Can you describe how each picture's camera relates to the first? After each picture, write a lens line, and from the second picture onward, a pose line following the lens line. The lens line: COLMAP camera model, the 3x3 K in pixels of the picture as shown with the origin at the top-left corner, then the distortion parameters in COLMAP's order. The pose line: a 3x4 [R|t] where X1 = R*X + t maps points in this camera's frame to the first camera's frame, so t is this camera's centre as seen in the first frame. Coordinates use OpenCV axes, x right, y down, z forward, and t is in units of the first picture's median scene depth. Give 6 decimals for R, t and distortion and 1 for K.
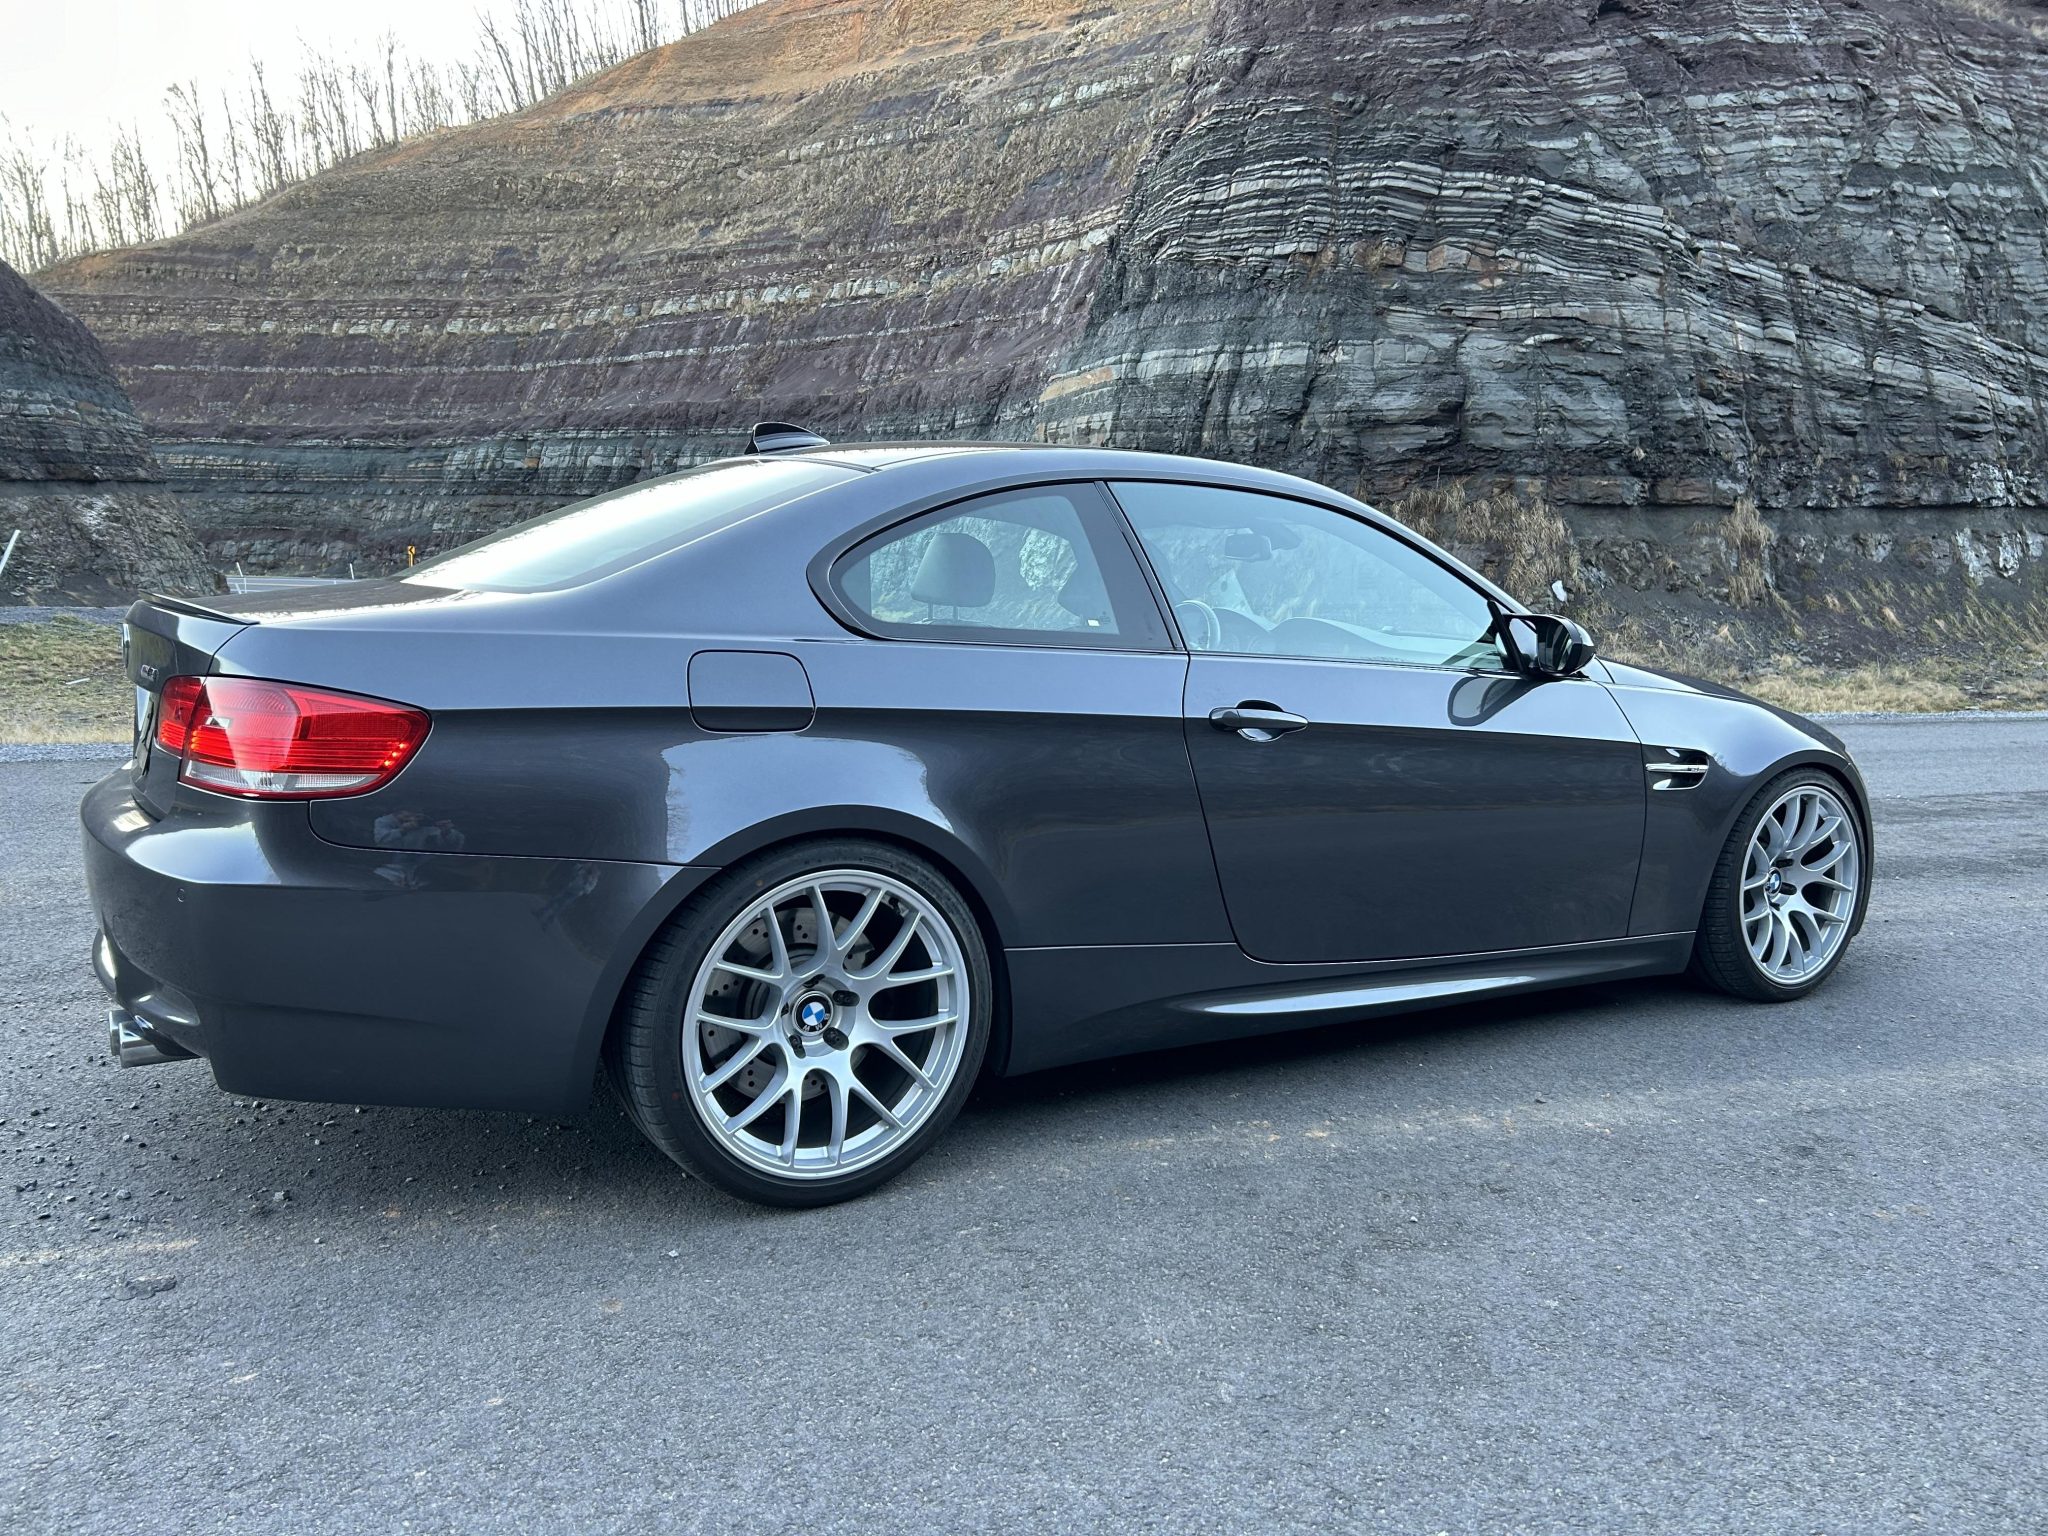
lens RADIAL K [[1535.1, 0, 1033.9], [0, 1535.1, 764.4], [0, 0, 1]] dist [0.049287, -0.045124]
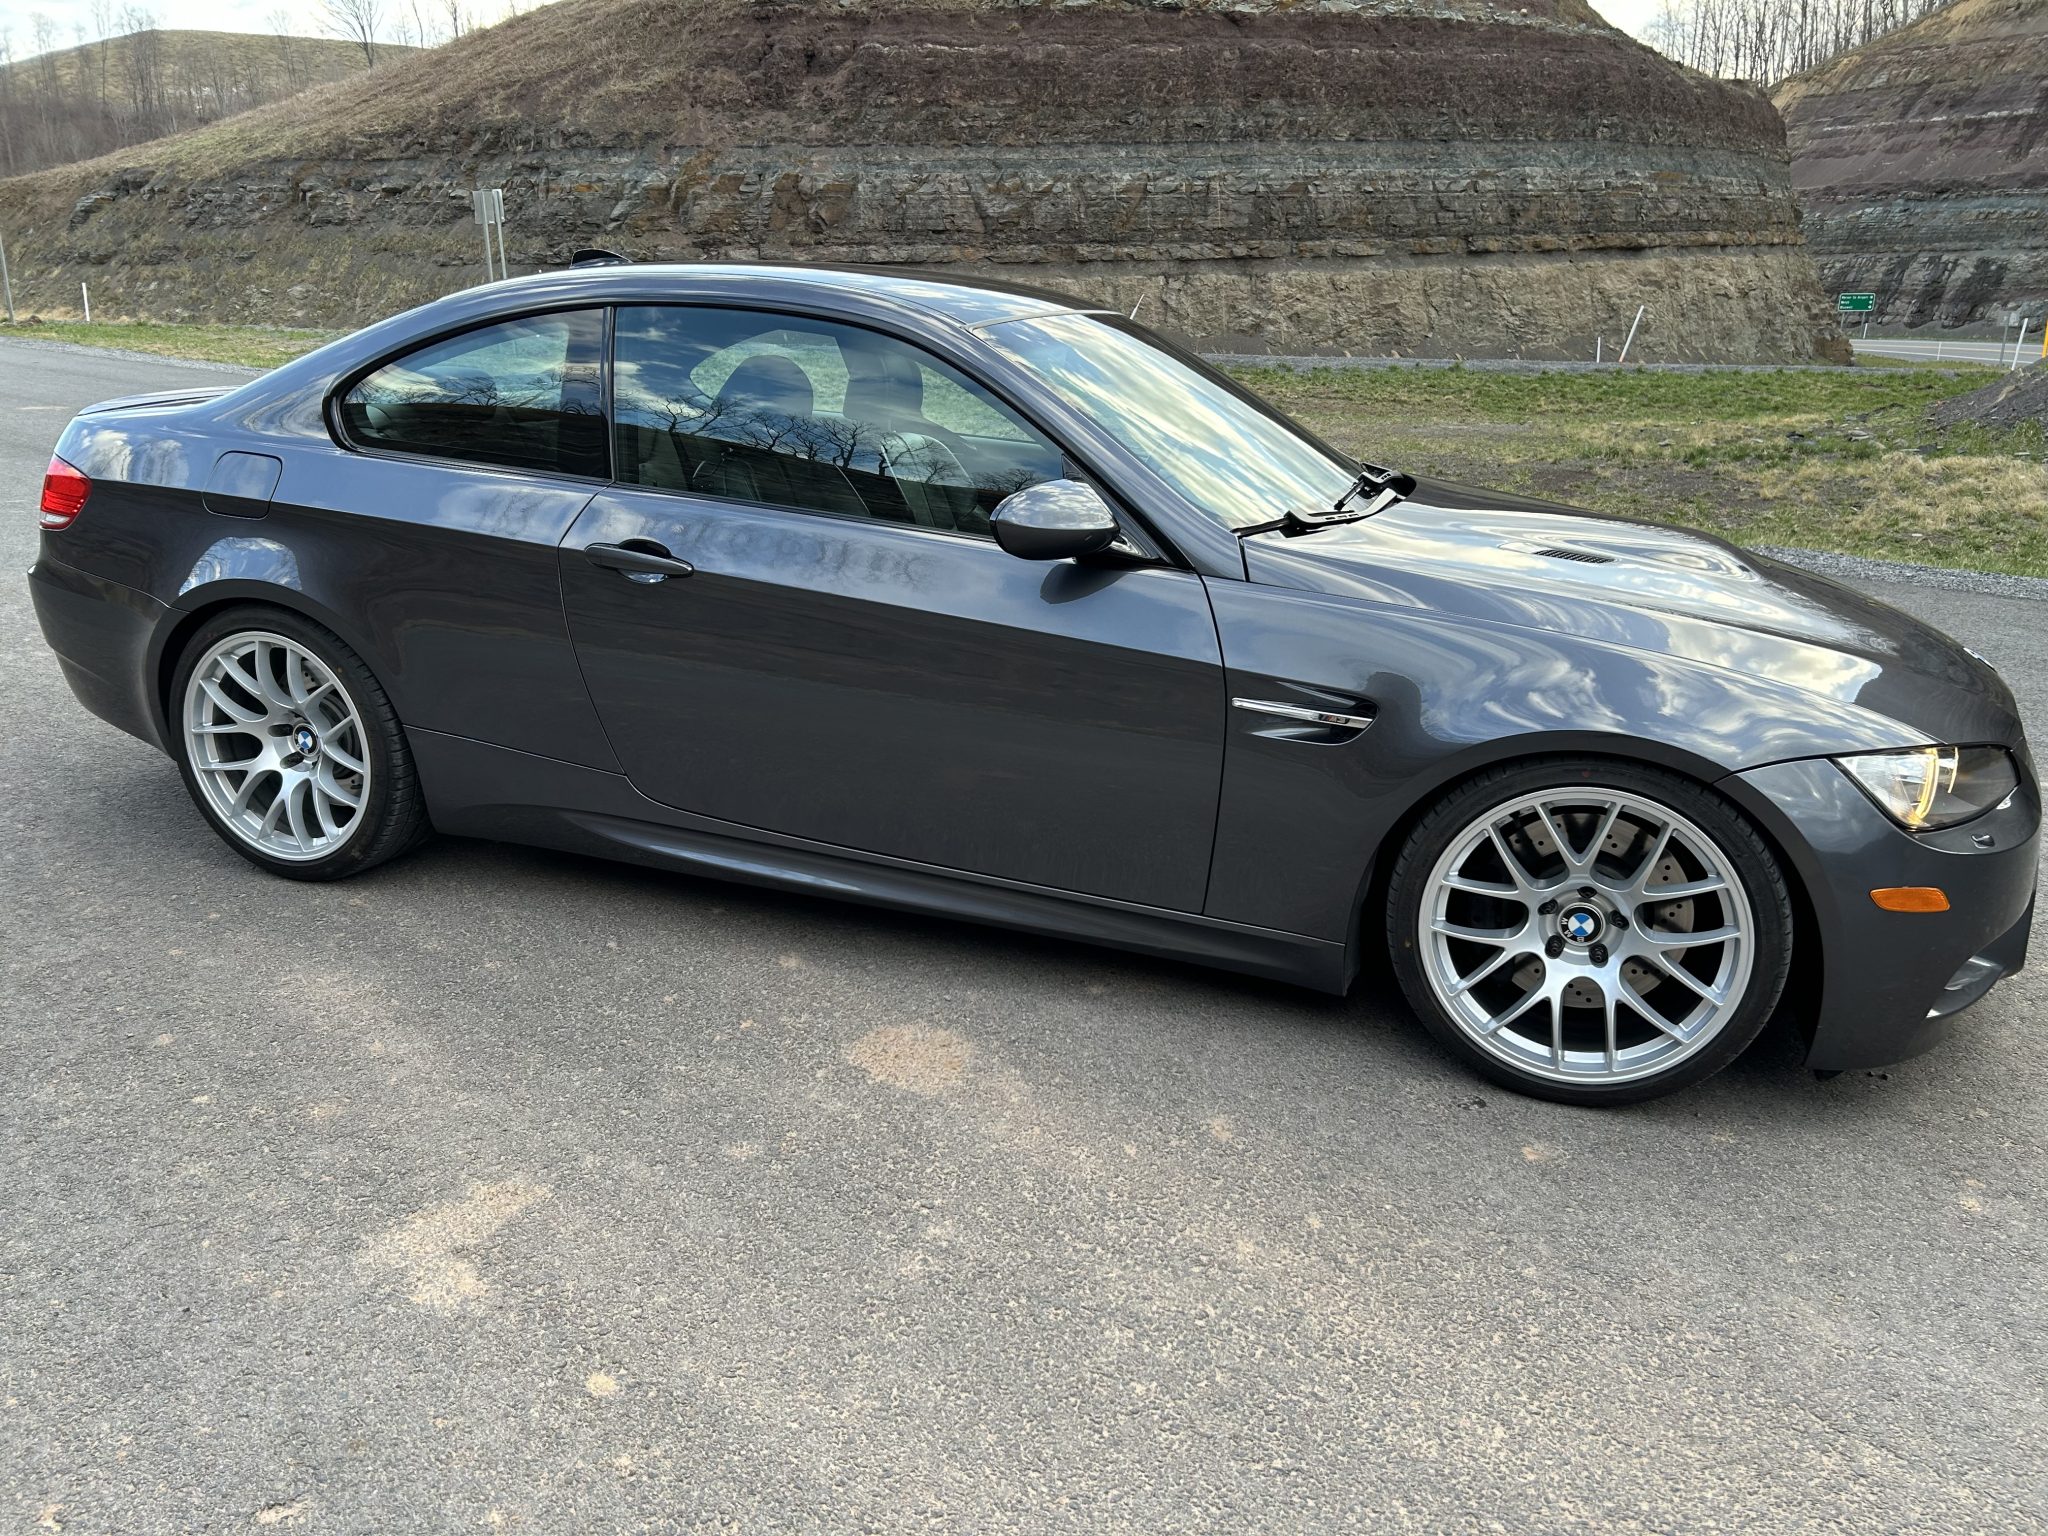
lens RADIAL K [[1535.1, 0, 1033.1], [0, 1535.1, 781.2], [0, 0, 1]] dist [0.049287, -0.045124]
pose [[0.453657, 0.257692, -0.853106, 0.507412], [-0.123706, 0.966223, 0.226077, -0.022862], [0.882549, 0.002973, 0.470211, 0.210036]]
